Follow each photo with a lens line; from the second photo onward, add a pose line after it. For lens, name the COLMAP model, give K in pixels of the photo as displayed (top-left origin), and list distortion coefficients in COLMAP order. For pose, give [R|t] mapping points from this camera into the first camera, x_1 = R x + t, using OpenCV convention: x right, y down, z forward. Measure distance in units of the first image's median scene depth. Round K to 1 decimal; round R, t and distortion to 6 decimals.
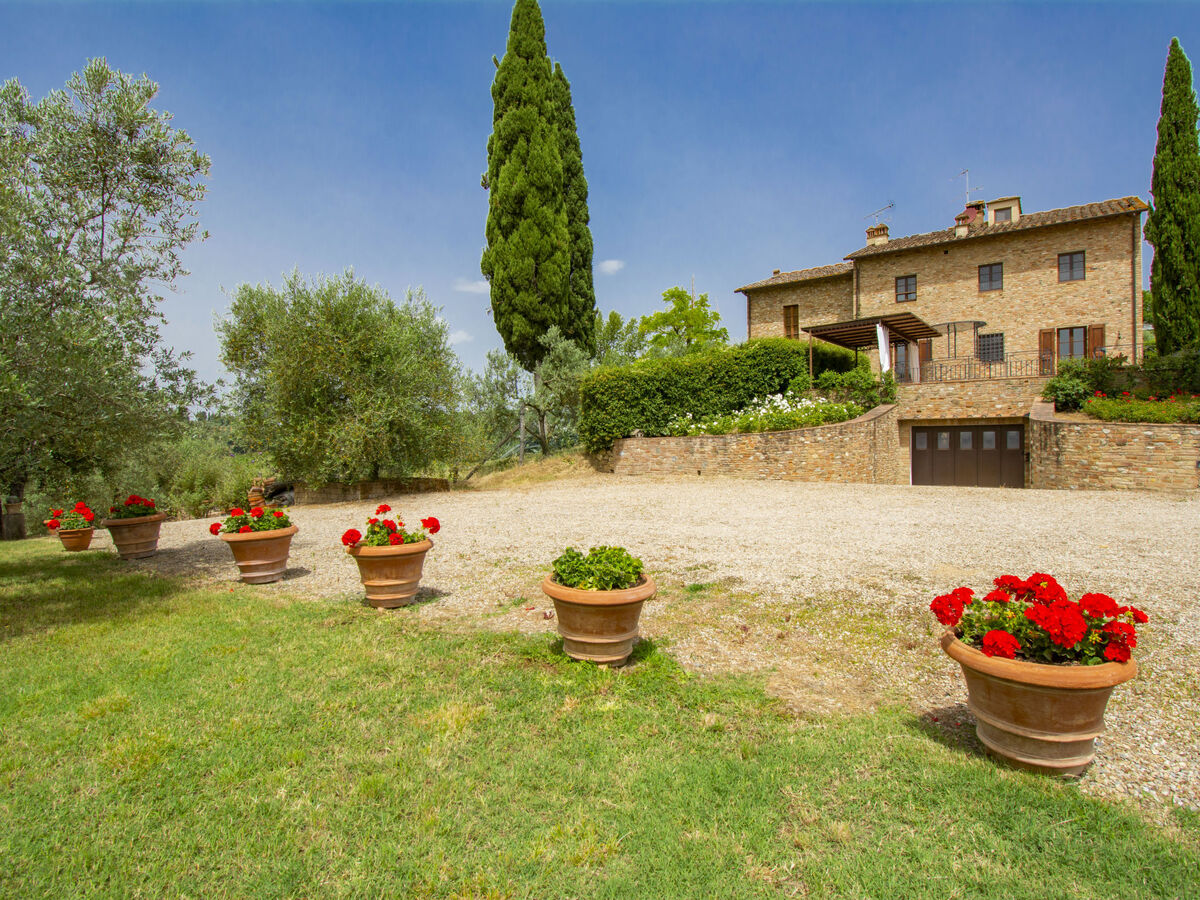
lens RADIAL K [[649.1, 0, 603.9], [0, 649.1, 457.7], [0, 0, 1]] dist [-0.005328, -0.014743]
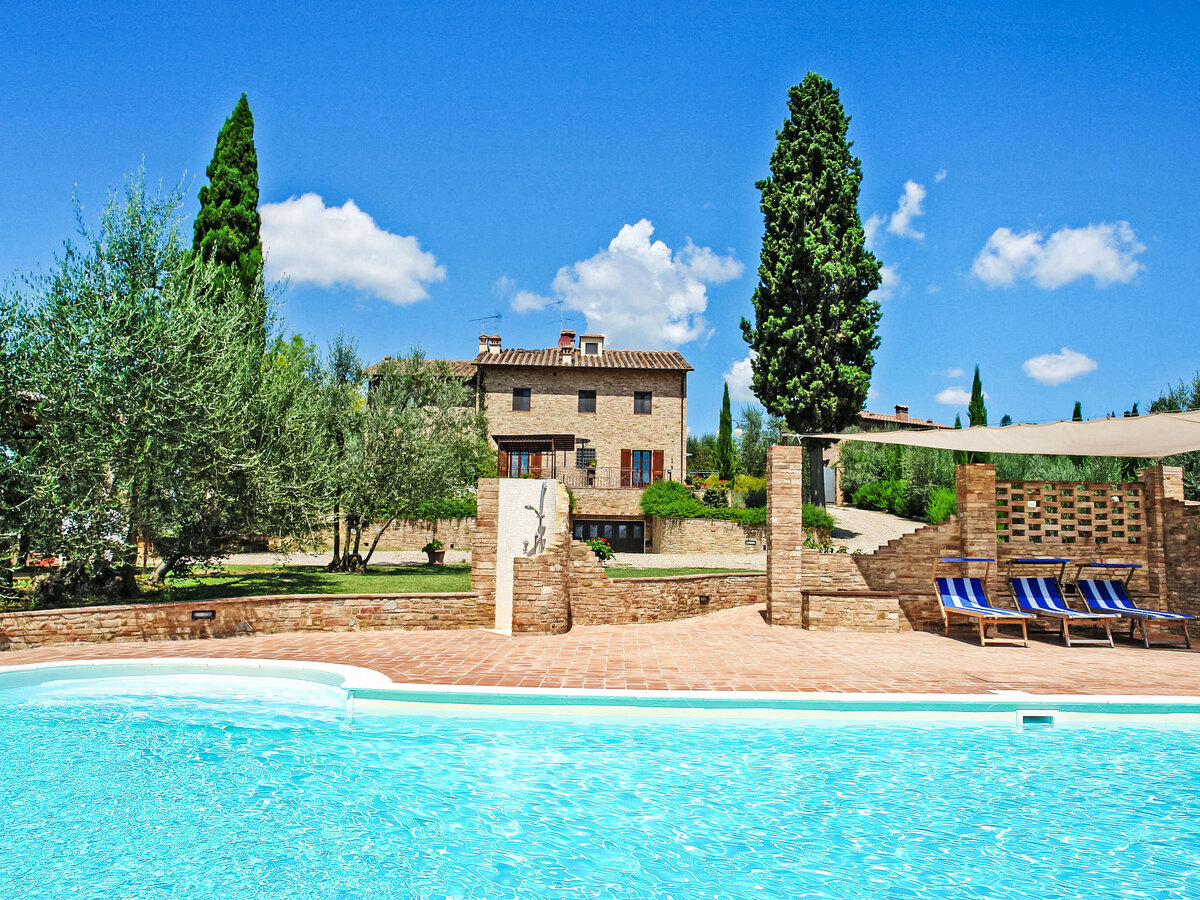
lens RADIAL K [[945.4, 0, 610.4], [0, 945.4, 443.8], [0, 0, 1]] dist [-0.089856, 0.037733]
pose [[0.773932, 0.101639, 0.625059, -0.553225], [-0.013454, 0.989452, -0.144234, 0.061360], [-0.633126, 0.103218, 0.767136, -0.440653]]
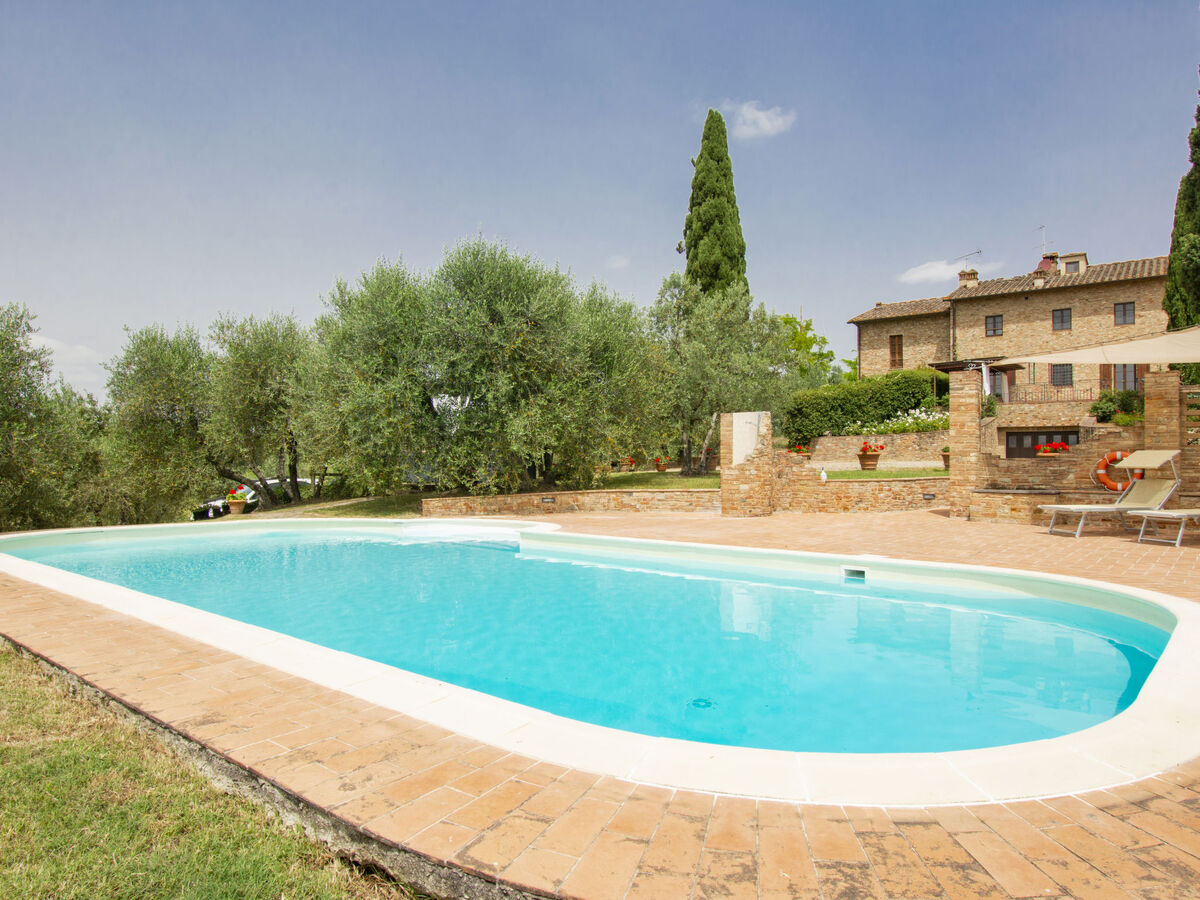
lens RADIAL K [[783.5, 0, 588.0], [0, 783.5, 457.5], [0, 0, 1]] dist [-0.006516, -0.016889]
pose [[0.999721, 0.013757, -0.019201, -0.366050], [-0.014341, 0.999428, -0.030630, 0.064167], [0.018769, 0.030897, 0.999346, -0.660233]]
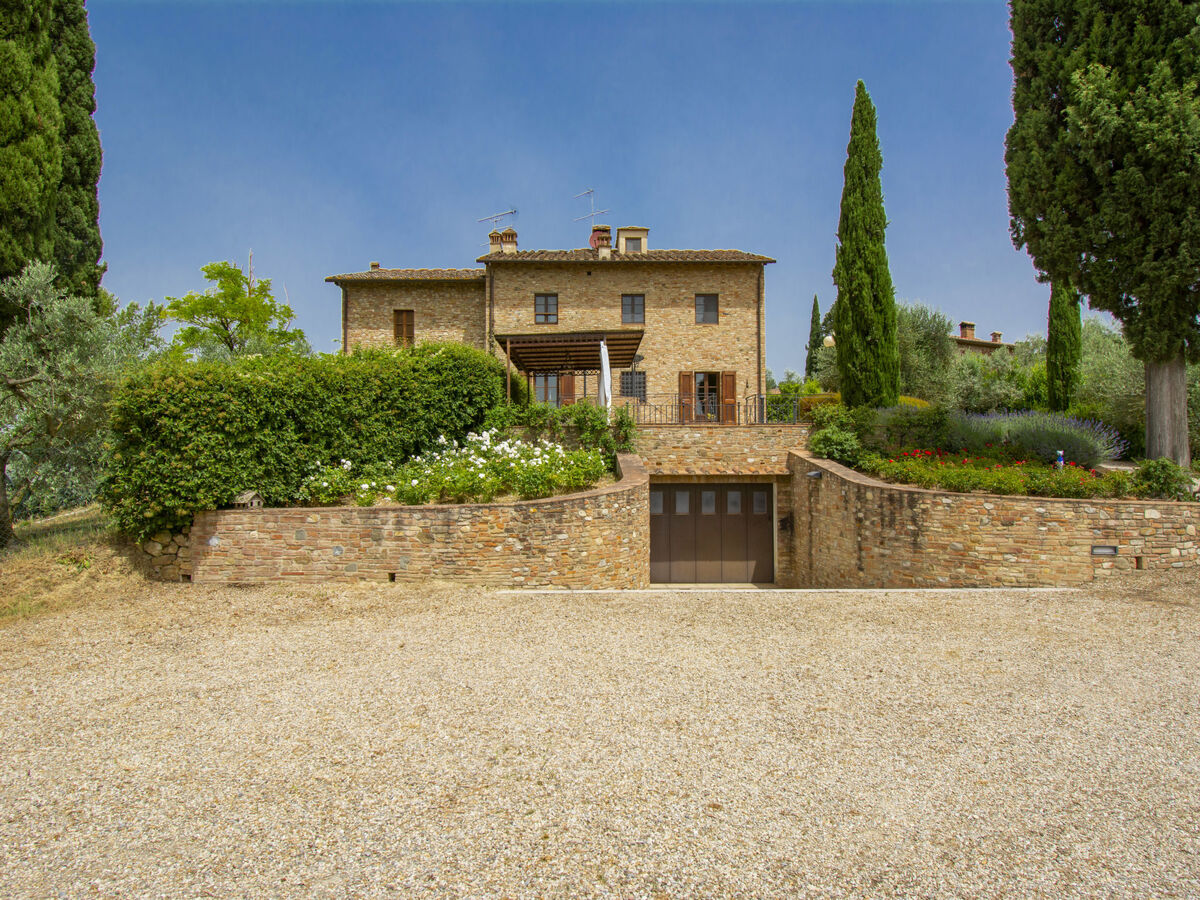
lens RADIAL K [[714.8, 0, 585.6], [0, 714.8, 452.4], [0, 0, 1]] dist [0.009287, -0.022238]
pose [[0.800546, 0.026178, 0.598700, -0.054503], [0.007867, 0.998500, -0.054179, -0.031881], [-0.599220, 0.048083, 0.799139, 0.308906]]
